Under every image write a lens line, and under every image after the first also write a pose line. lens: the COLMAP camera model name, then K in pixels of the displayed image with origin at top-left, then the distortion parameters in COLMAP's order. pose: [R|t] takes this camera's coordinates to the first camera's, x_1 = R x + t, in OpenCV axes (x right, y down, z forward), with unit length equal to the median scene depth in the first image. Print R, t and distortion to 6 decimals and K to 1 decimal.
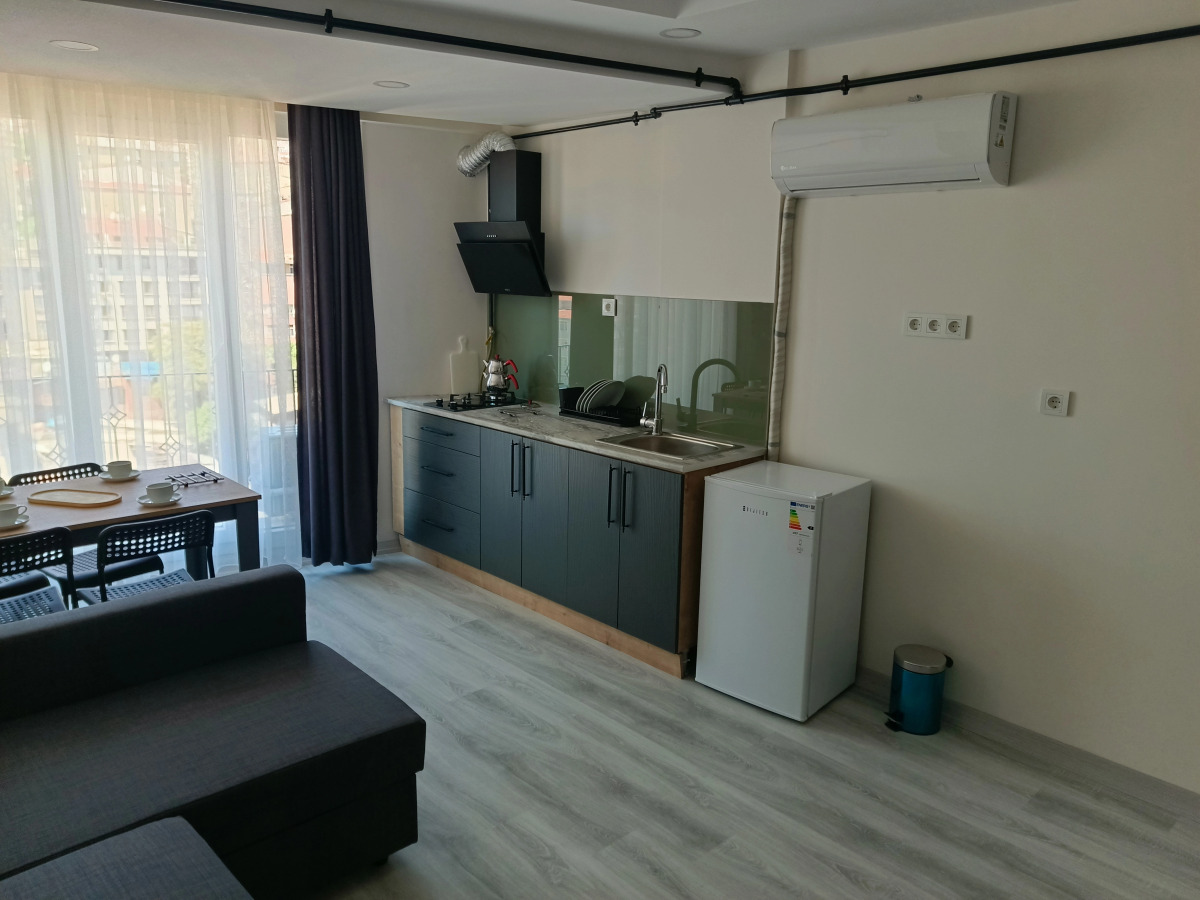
lens RADIAL K [[878.7, 0, 597.1], [0, 878.7, 450.2], [0, 0, 1]] dist [0.039048, -0.033658]
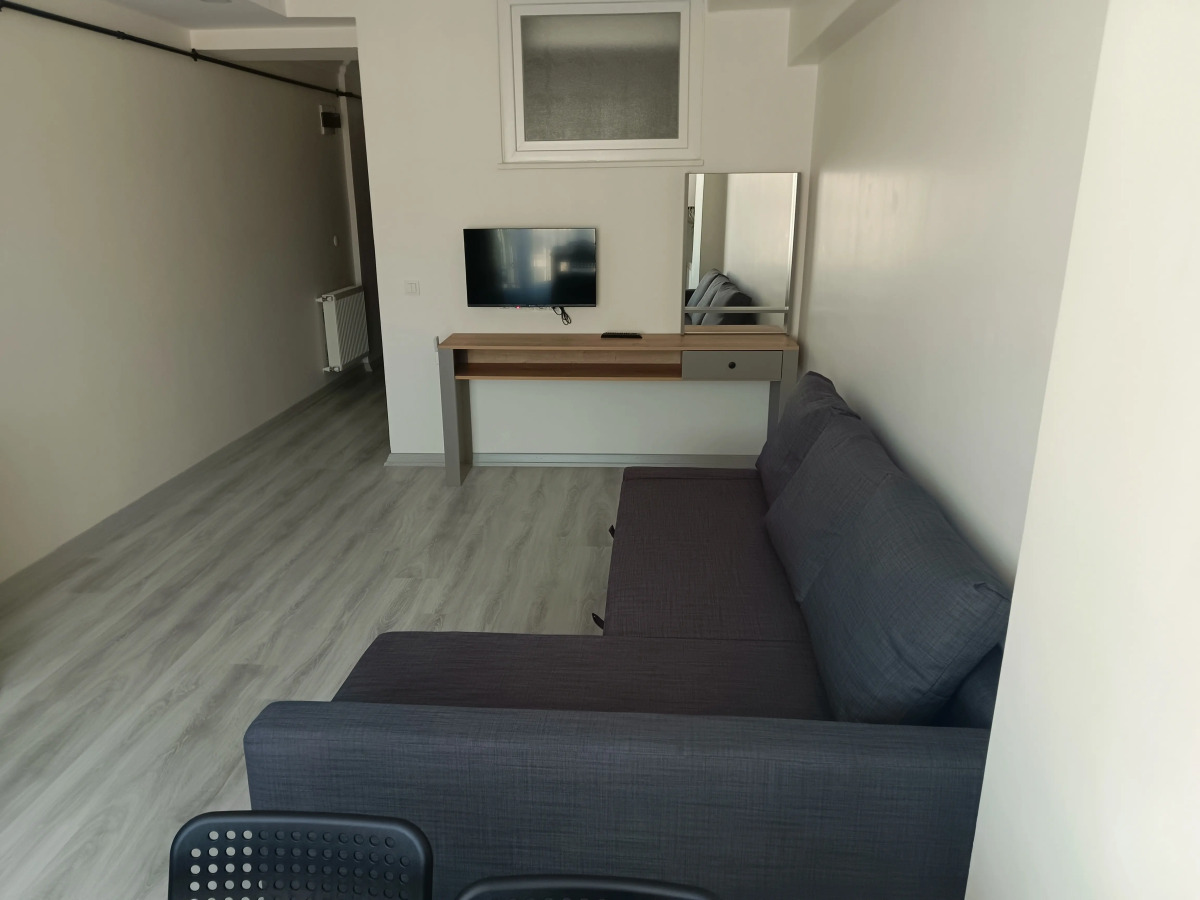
lens RADIAL K [[878.7, 0, 598.2], [0, 878.7, 454.5], [0, 0, 1]] dist [0.039048, -0.033658]
pose [[-0.688100, -0.229053, 0.688515, -0.853861], [0.133291, 0.892823, 0.430233, -0.243516], [-0.713268, 0.387816, -0.583822, 1.099507]]
